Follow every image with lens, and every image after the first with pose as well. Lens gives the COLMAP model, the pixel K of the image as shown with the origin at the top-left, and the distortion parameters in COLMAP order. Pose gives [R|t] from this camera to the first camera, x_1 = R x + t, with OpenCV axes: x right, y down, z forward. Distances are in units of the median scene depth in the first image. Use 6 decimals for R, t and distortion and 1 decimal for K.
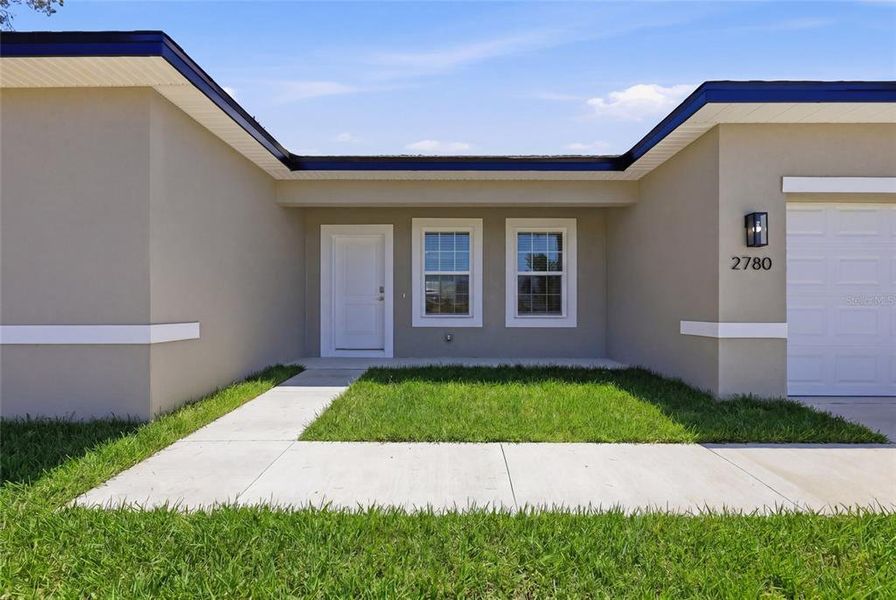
lens RADIAL K [[369.1, 0, 447.8], [0, 369.1, 303.8], [0, 0, 1]] dist [-0.001918, -0.000025]
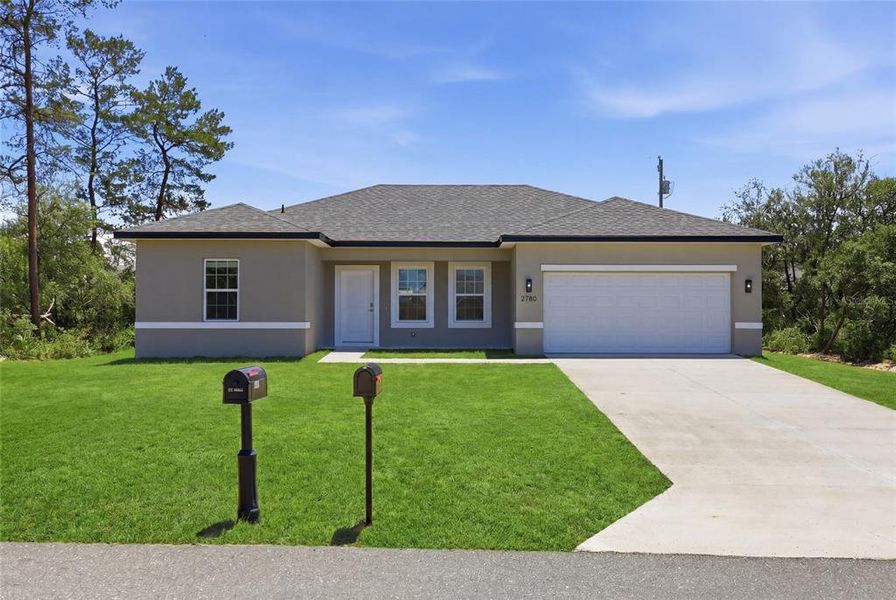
lens RADIAL K [[369.1, 0, 447.8], [0, 369.1, 303.8], [0, 0, 1]] dist [-0.001918, -0.000025]
pose [[0.997816, 0.001870, 0.066034, 0.046561], [-0.000493, 0.999782, -0.020860, -0.009389], [-0.066059, 0.020782, 0.997599, -0.651211]]
